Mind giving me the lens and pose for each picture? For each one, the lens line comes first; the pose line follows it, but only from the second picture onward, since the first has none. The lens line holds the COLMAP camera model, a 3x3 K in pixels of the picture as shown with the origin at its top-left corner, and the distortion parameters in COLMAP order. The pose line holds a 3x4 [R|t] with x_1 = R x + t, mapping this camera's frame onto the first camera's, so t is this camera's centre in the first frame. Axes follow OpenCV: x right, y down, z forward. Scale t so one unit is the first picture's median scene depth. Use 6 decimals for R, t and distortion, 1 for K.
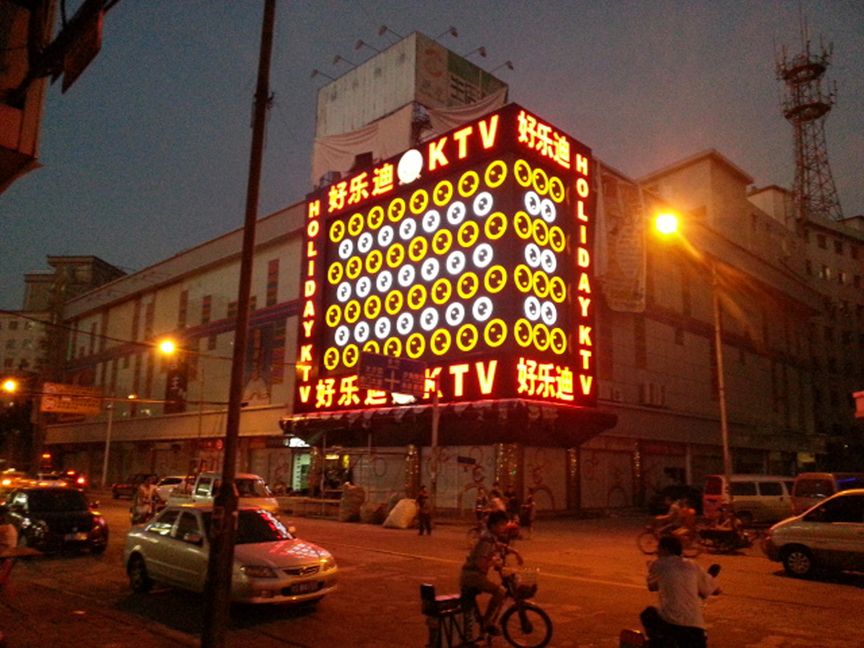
lens RADIAL K [[699.3, 0, 432.0], [0, 699.3, 324.0], [0, 0, 1]] dist [-0.001823, -0.007712]
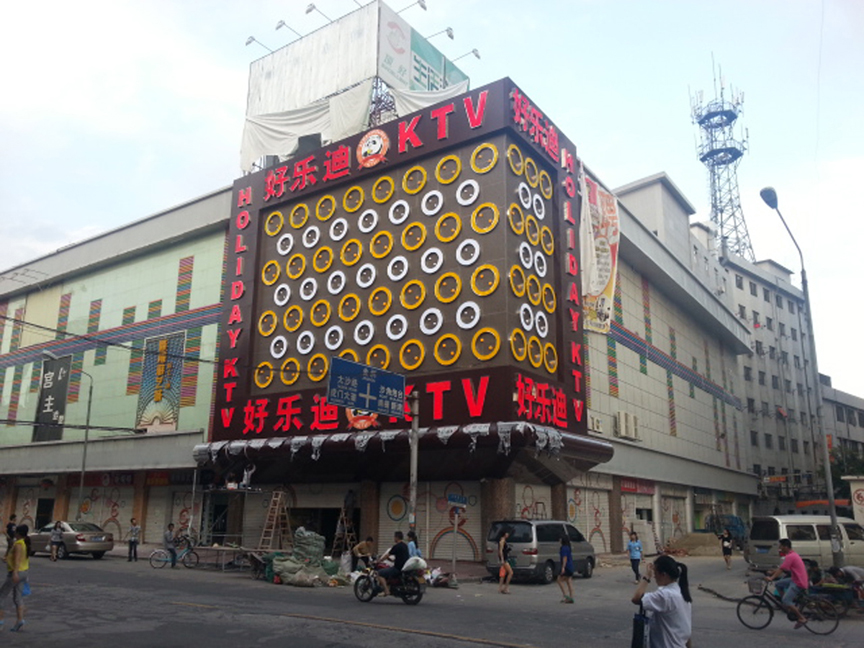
lens RADIAL K [[712.7, 0, 432.0], [0, 712.7, 324.0], [0, 0, 1]] dist [-0.010950, -0.004137]
pose [[0.986260, 0.040863, 0.160069, -0.080660], [-0.032186, 0.997887, -0.056434, 0.029829], [-0.162037, 0.050506, 0.985491, 0.135817]]
